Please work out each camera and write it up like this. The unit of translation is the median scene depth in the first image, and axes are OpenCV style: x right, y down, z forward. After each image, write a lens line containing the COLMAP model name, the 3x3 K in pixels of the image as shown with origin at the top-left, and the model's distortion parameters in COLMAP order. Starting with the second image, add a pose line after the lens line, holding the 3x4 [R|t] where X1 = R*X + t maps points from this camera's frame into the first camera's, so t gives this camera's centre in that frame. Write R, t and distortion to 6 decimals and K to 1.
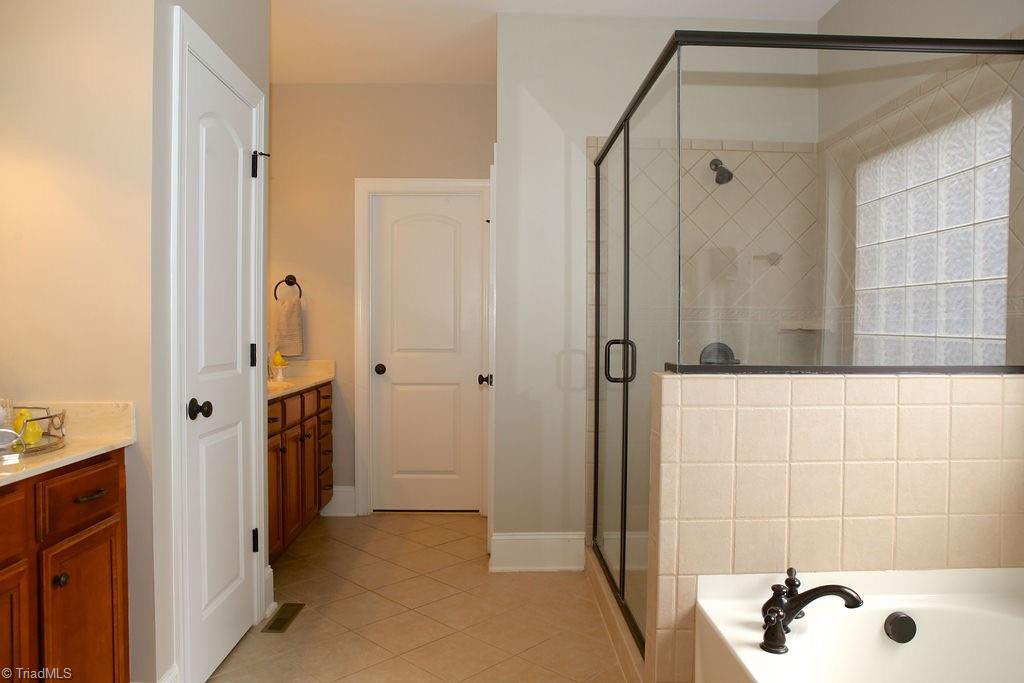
lens RADIAL K [[701.2, 0, 511.9], [0, 701.2, 340.8], [0, 0, 1]] dist [-0.086947, 0.038307]
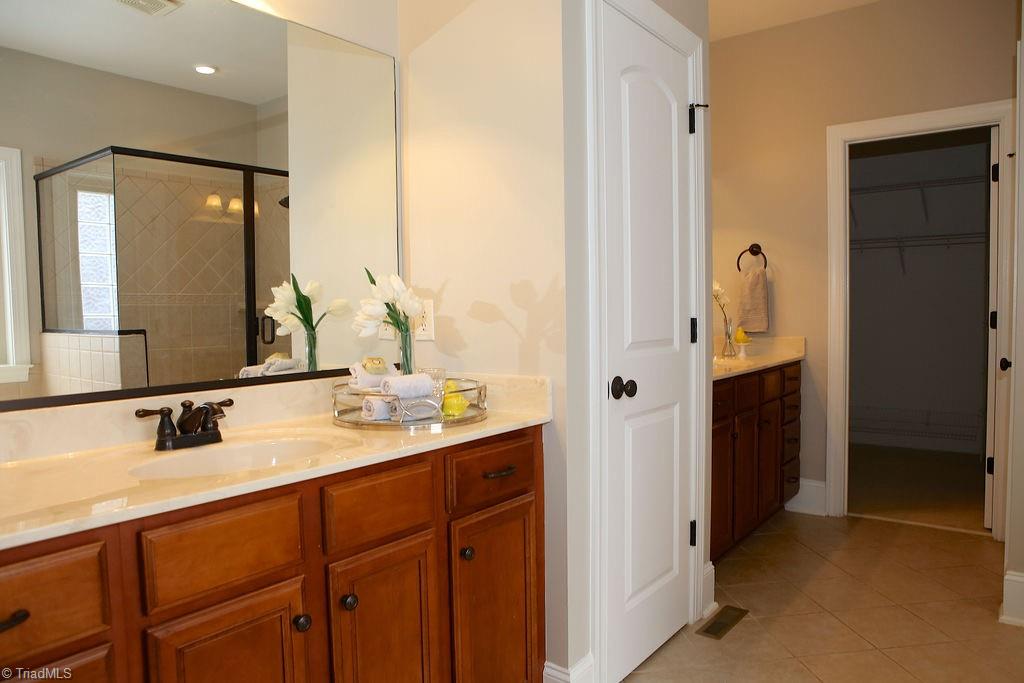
lens RADIAL K [[701.2, 0, 509.2], [0, 701.2, 339.1], [0, 0, 1]] dist [-0.086947, 0.038307]
pose [[0.773659, 0.013295, -0.633462, 0.018048], [0.006815, 0.999547, 0.029301, 0.003456], [0.633565, -0.026986, 0.773219, 0.141179]]
